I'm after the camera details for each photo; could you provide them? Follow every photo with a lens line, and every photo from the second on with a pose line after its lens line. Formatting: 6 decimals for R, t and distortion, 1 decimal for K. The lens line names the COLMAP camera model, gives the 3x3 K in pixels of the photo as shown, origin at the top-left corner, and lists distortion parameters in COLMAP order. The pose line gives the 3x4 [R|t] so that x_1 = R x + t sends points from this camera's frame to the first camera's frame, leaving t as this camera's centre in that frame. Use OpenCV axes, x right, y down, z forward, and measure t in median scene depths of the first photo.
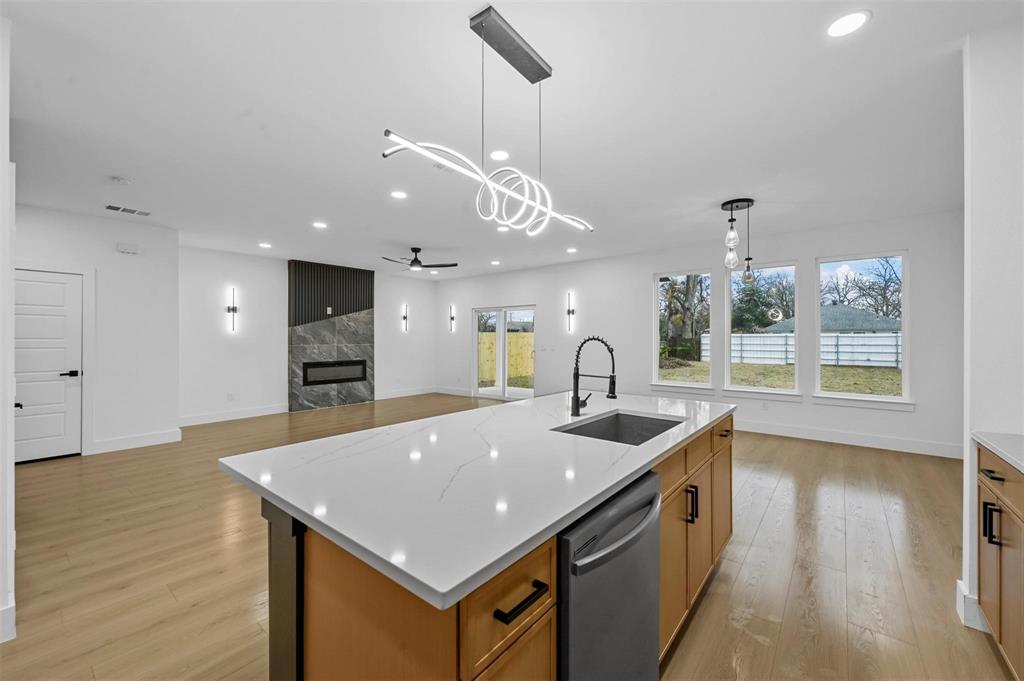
lens RADIAL K [[408.1, 0, 506.3], [0, 408.1, 336.4], [0, 0, 1]] dist [0.002989, 0.000201]
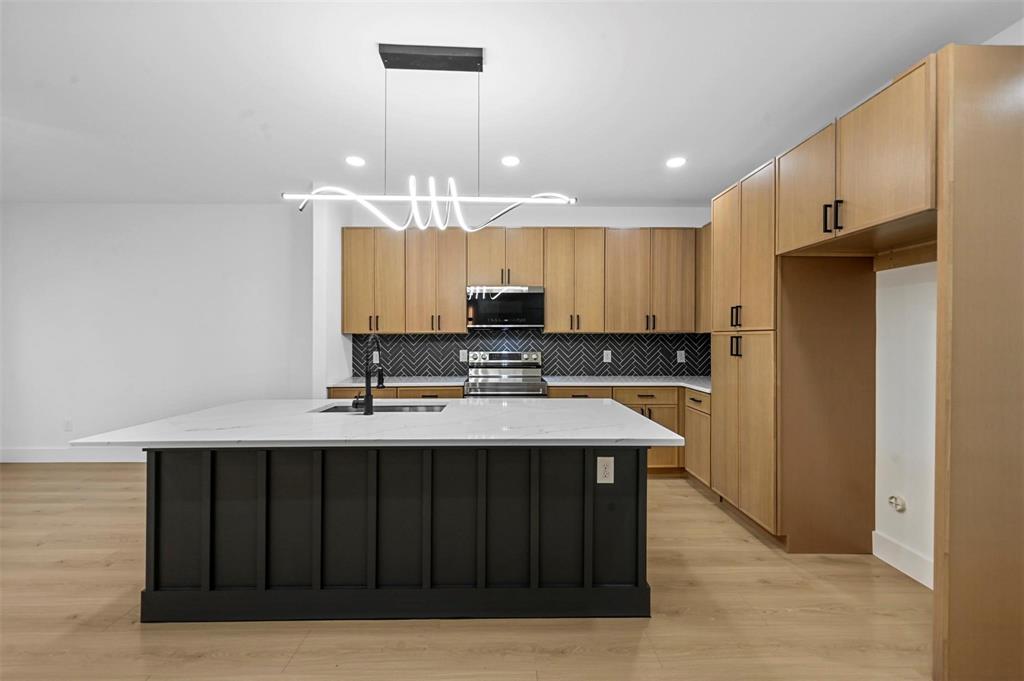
lens RADIAL K [[408.1, 0, 509.2], [0, 408.1, 333.7], [0, 0, 1]] dist [0.002989, 0.000201]
pose [[-0.637155, 0.003739, 0.770727, -0.311079], [-0.004671, 0.999951, -0.008713, 0.002530], [-0.770721, -0.009151, -0.637106, 0.521673]]
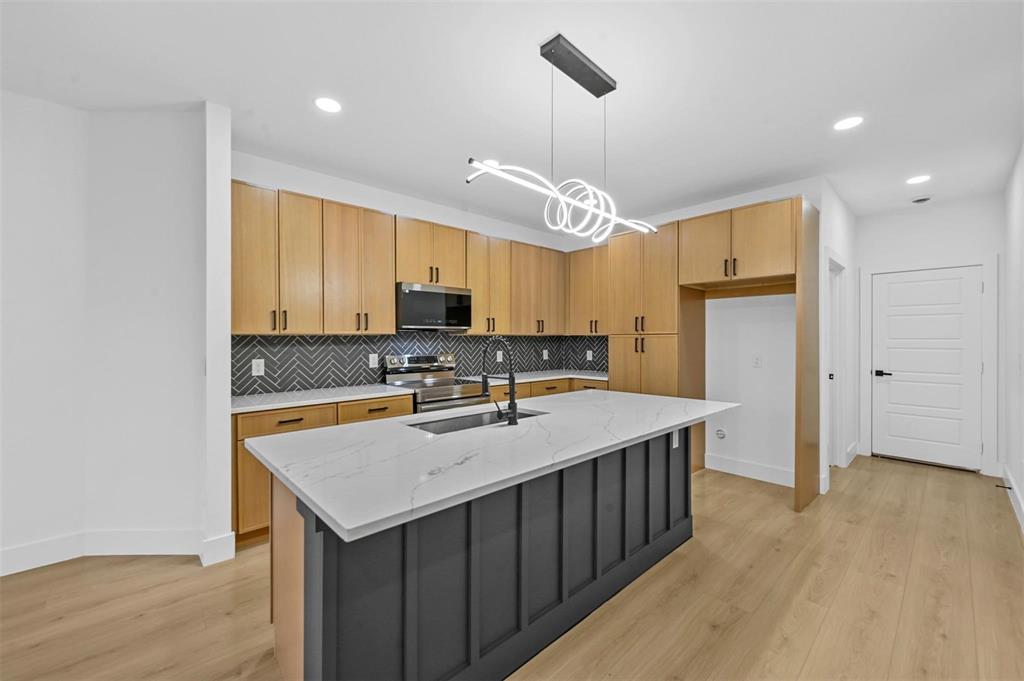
lens RADIAL K [[408.1, 0, 511.7], [0, 408.1, 336.6], [0, 0, 1]] dist [0.002989, 0.000201]
pose [[-0.989535, -0.000491, 0.144289, 0.016363], [-0.001774, 0.999960, -0.008761, 0.004010], [-0.144279, -0.008926, -0.989497, 0.721430]]
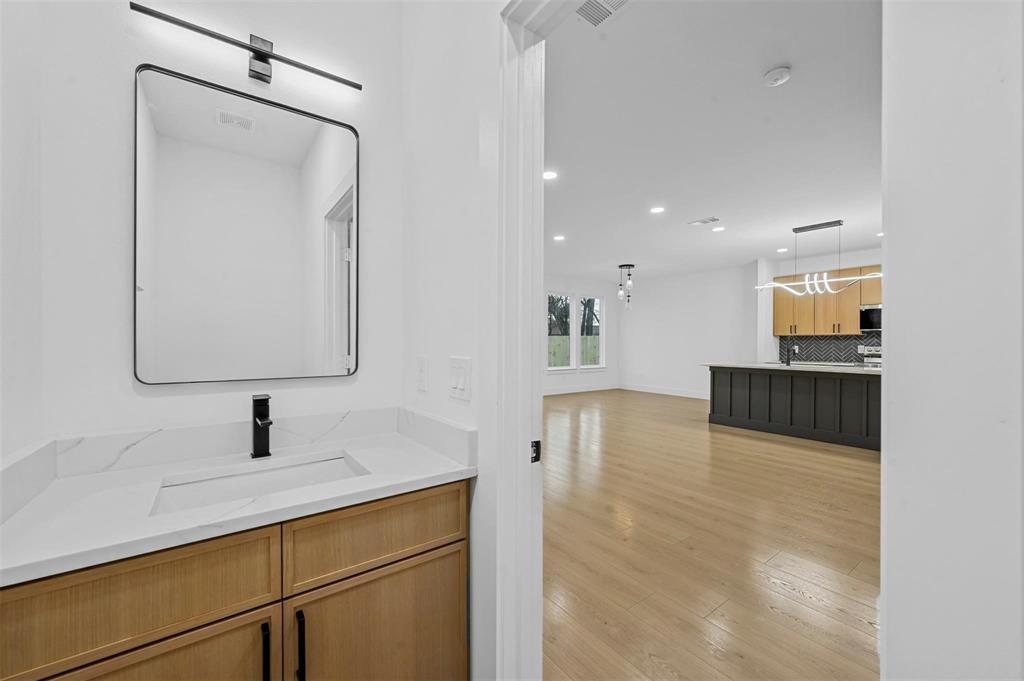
lens RADIAL K [[408.1, 0, 508.4], [0, 408.1, 340.2], [0, 0, 1]] dist [0.002989, 0.000201]
pose [[0.252588, -0.001025, 0.967573, -1.056483], [-0.005363, 0.999983, 0.002460, 0.014070], [-0.967559, -0.005811, 0.252578, 0.782788]]
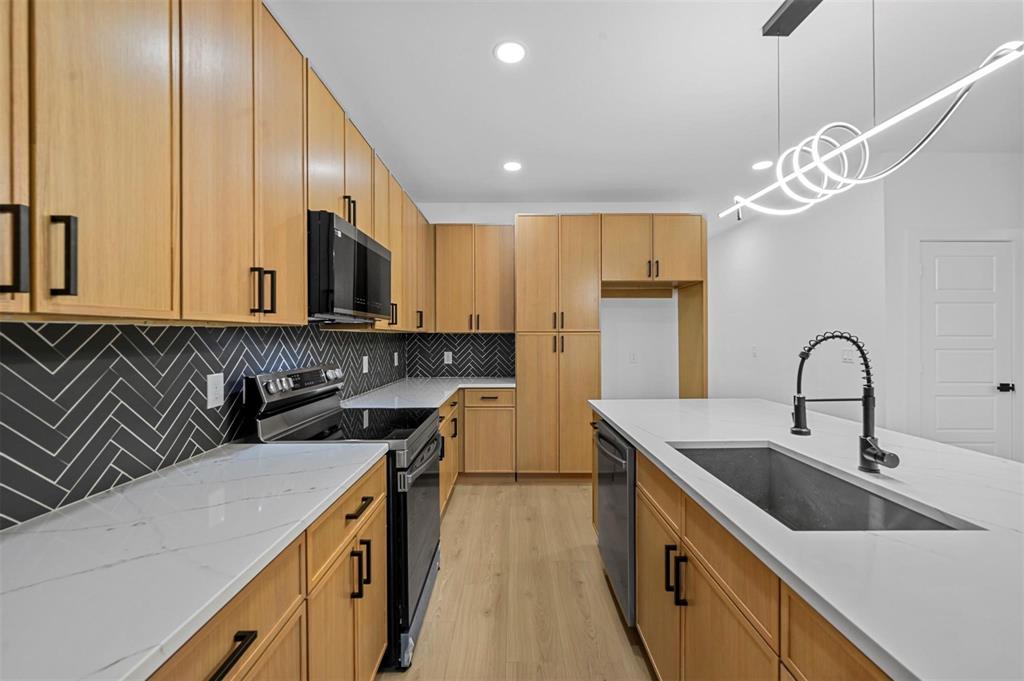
lens RADIAL K [[408.1, 0, 514.7], [0, 408.1, 335.4], [0, 0, 1]] dist [0.002989, 0.000201]
pose [[-0.776066, -0.004528, -0.630635, 0.349218], [0.001309, 0.999961, -0.008790, 0.004027], [0.630650, -0.007647, -0.776029, 0.432946]]
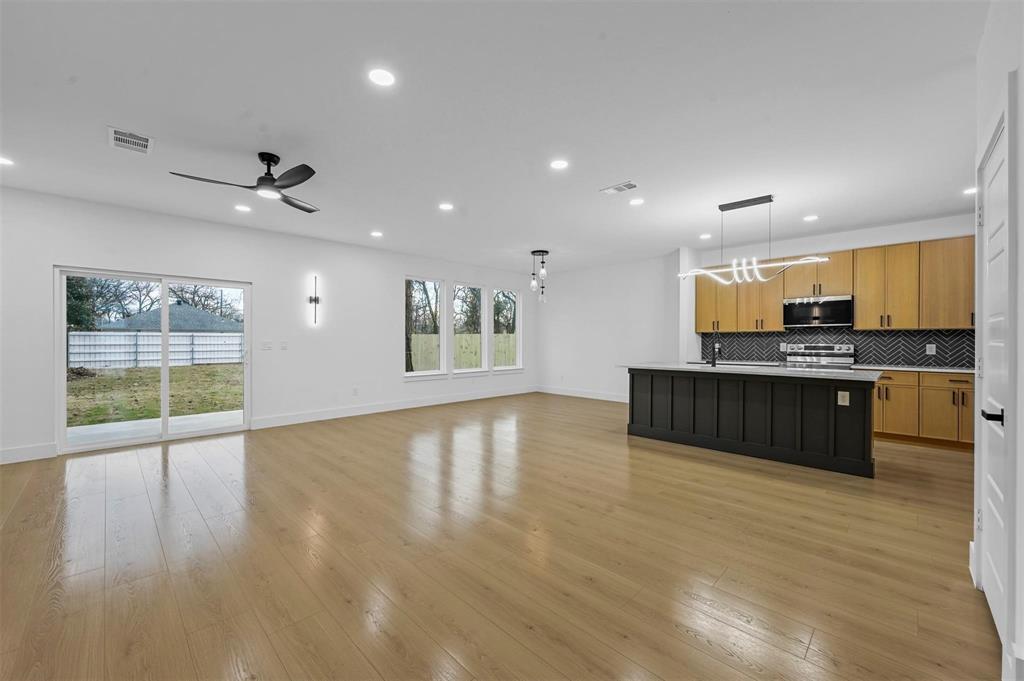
lens RADIAL K [[408.1, 0, 508.6], [0, 408.1, 339.8], [0, 0, 1]] dist [0.002989, 0.000201]
pose [[0.098143, -0.002377, 0.995169, -0.813599], [-0.003959, 0.999988, 0.002779, 0.017998], [-0.995164, -0.004212, 0.098133, 0.717473]]
